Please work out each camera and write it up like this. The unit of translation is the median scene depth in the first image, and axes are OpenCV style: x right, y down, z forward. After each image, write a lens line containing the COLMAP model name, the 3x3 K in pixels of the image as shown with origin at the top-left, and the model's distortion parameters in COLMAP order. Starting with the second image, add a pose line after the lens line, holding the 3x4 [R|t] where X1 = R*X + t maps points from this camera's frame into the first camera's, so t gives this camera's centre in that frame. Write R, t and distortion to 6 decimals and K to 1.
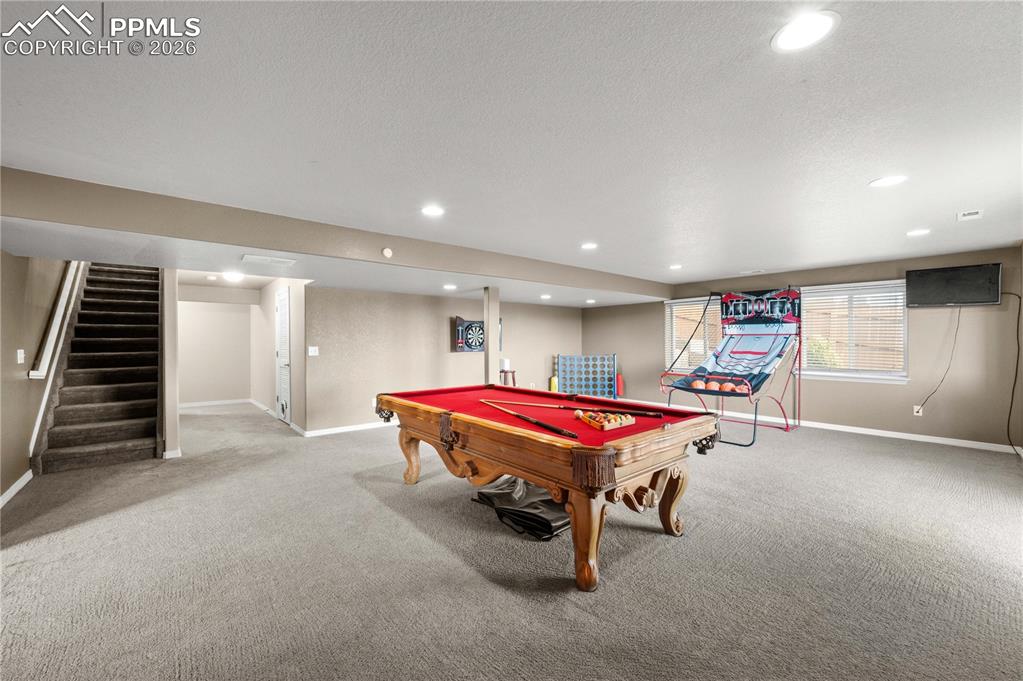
lens RADIAL K [[412.3, 0, 516.0], [0, 412.3, 343.2], [0, 0, 1]] dist [0.000798, 0.000060]
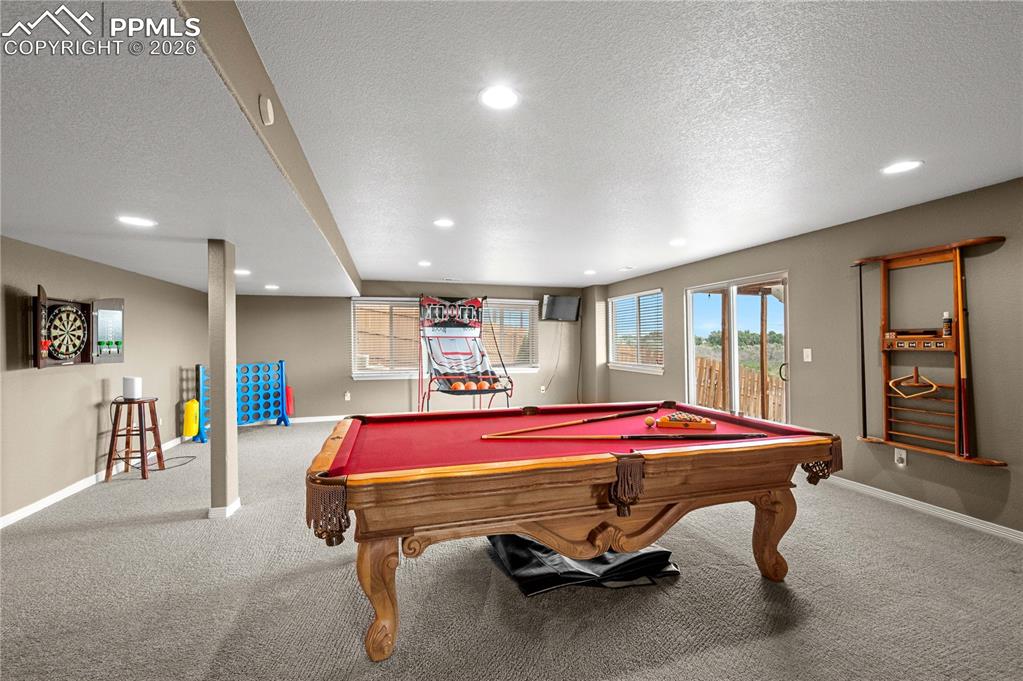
lens RADIAL K [[412.3, 0, 516.0], [0, 412.3, 343.2], [0, 0, 1]] dist [0.000798, 0.000060]
pose [[0.410475, -0.000524, 0.911872, -0.347034], [0.007329, 0.999969, -0.002725, -0.000031], [-0.911842, 0.007801, 0.410467, 0.386189]]
